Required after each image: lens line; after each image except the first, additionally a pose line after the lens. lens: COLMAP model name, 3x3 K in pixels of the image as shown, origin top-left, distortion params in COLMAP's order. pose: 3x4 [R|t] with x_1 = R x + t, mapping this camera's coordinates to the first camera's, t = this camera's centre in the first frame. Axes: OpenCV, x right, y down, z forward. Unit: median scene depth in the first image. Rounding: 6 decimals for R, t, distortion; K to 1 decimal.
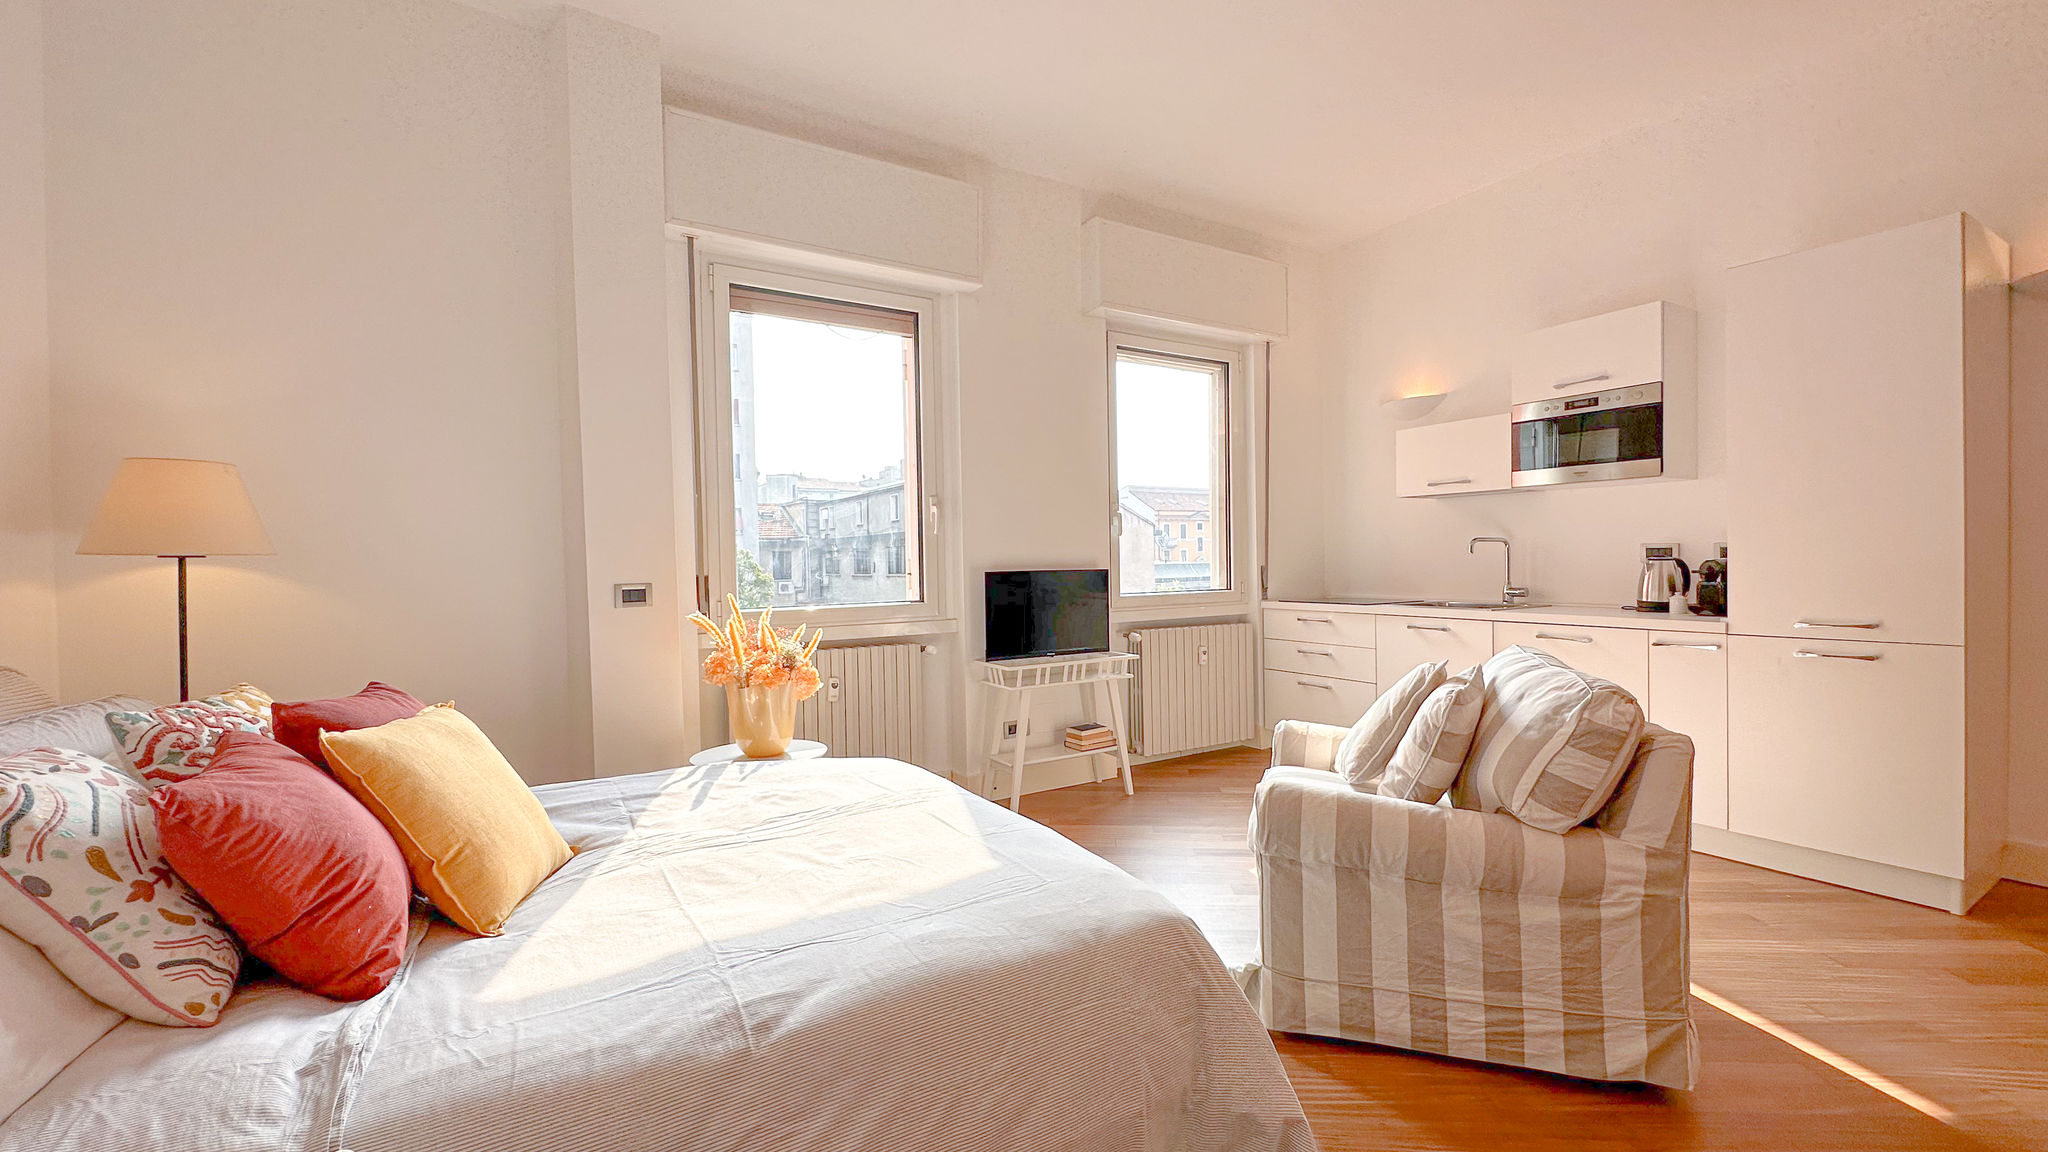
lens RADIAL K [[823.6, 0, 1024.0], [0, 823.6, 576.0], [0, 0, 1]] dist [0.018279, -0.015525]
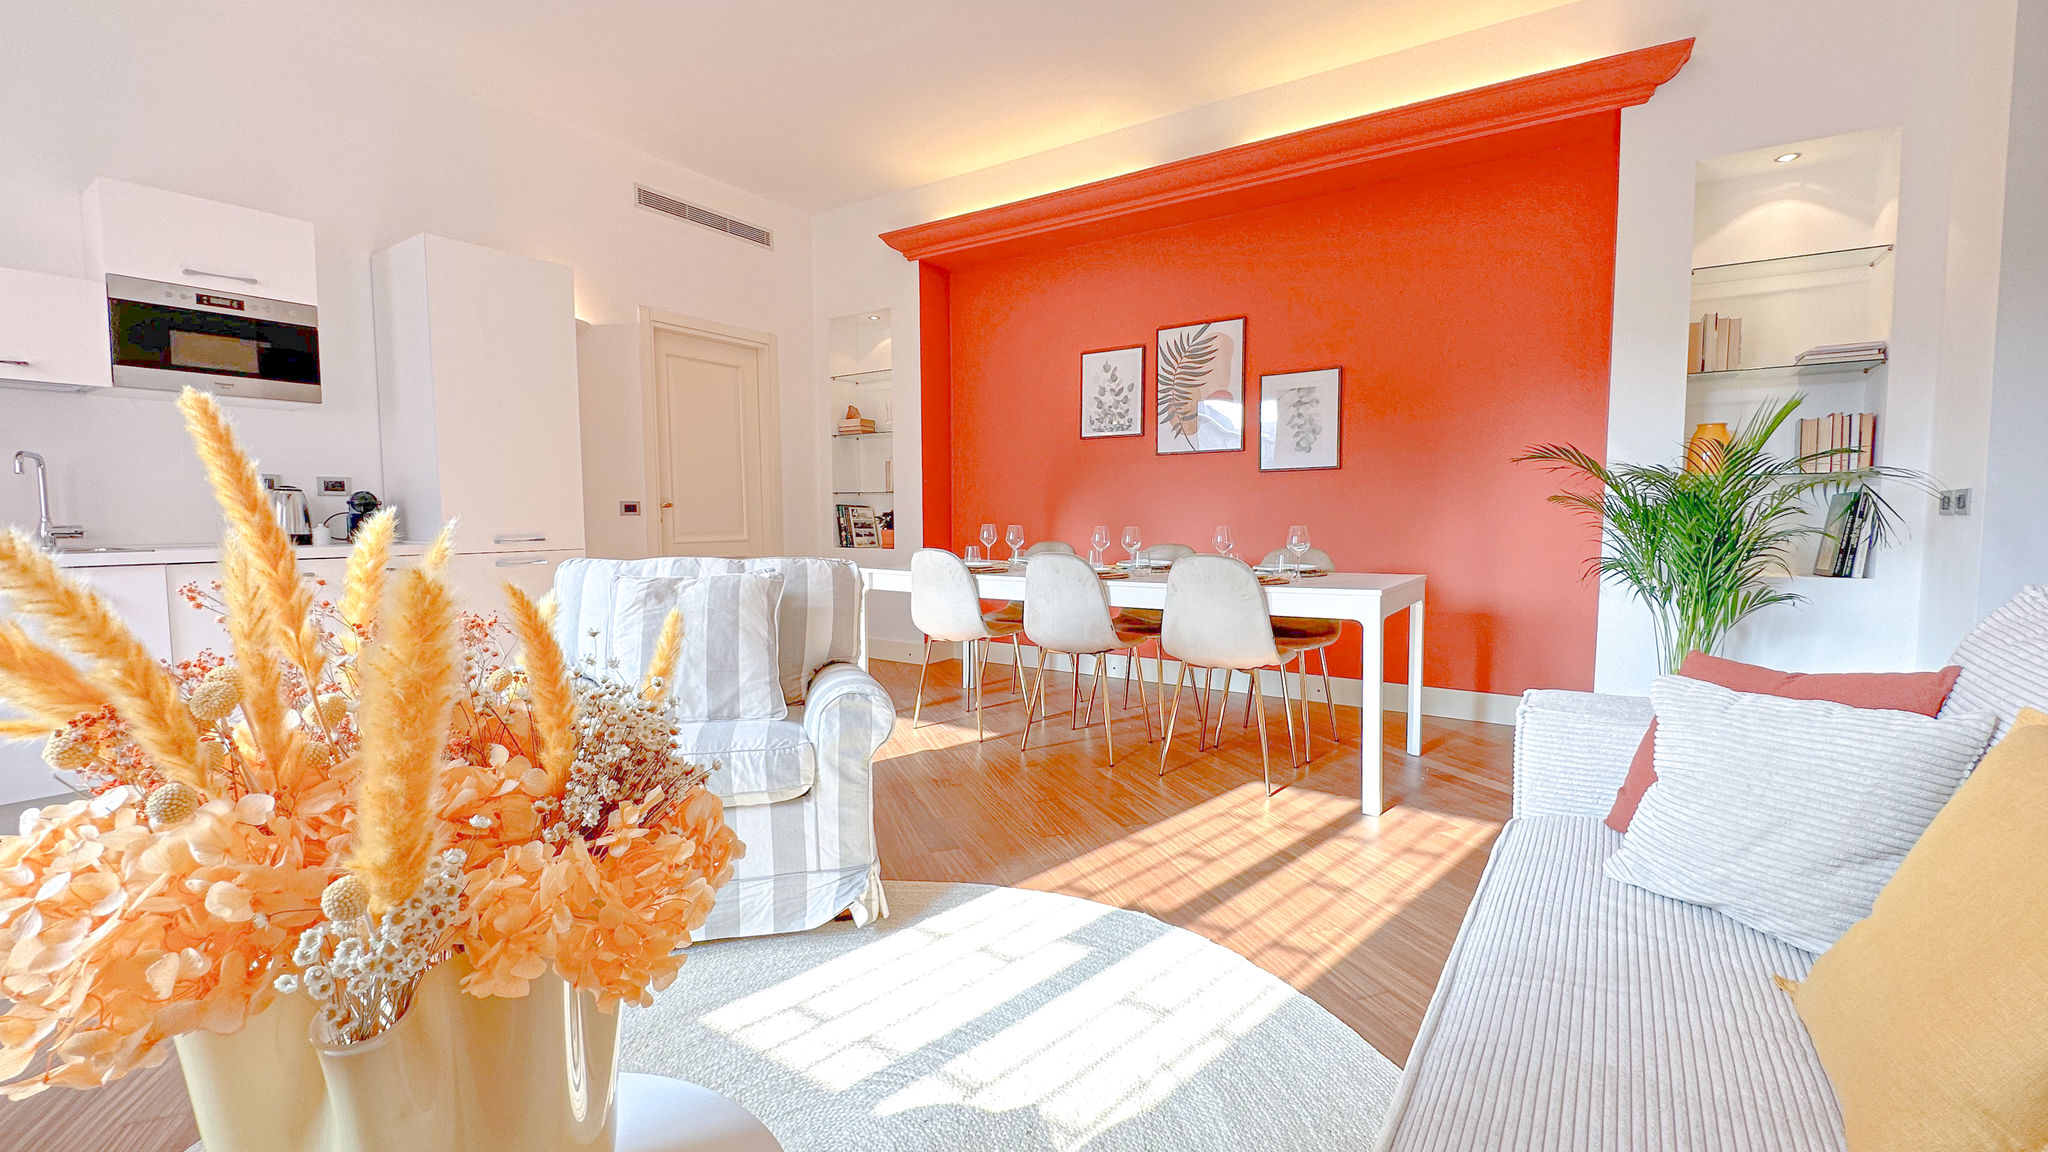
lens RADIAL K [[847.4, 0, 1021.3], [0, 847.4, 576.5], [0, 0, 1]] dist [0.020185, -0.016795]
pose [[-0.427611, -0.045687, 0.902808, -0.814590], [0.027623, 0.997595, 0.063567, 0.067292], [-0.903541, 0.052121, -0.425321, 1.098642]]
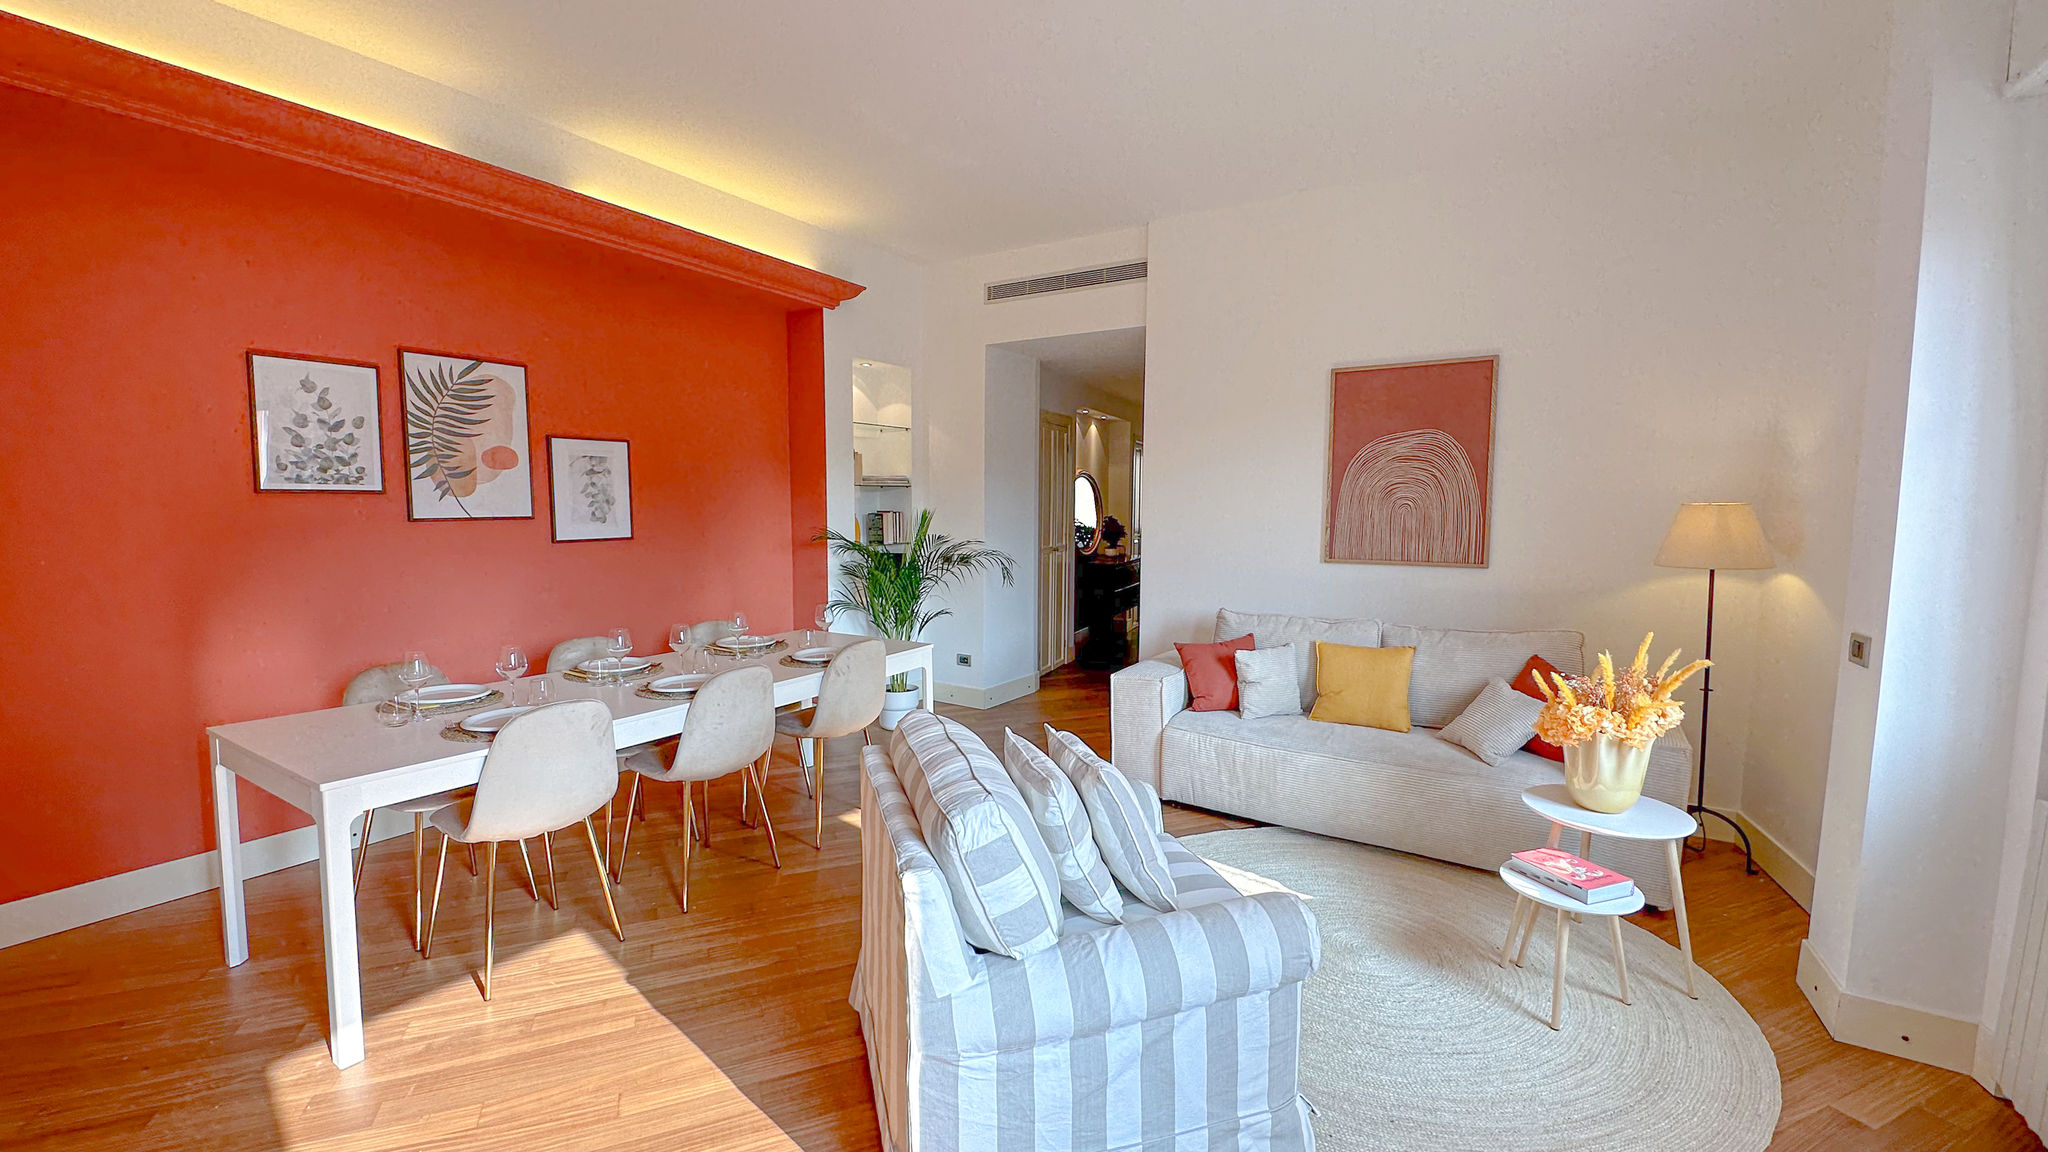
lens RADIAL K [[847.4, 0, 1021.3], [0, 847.4, 576.5], [0, 0, 1]] dist [0.020185, -0.016795]
pose [[-0.891023, 0.053148, -0.450836, 0.809307], [0.001461, 0.993453, 0.114228, -0.187522], [0.453956, 0.101121, -0.885268, 1.832722]]
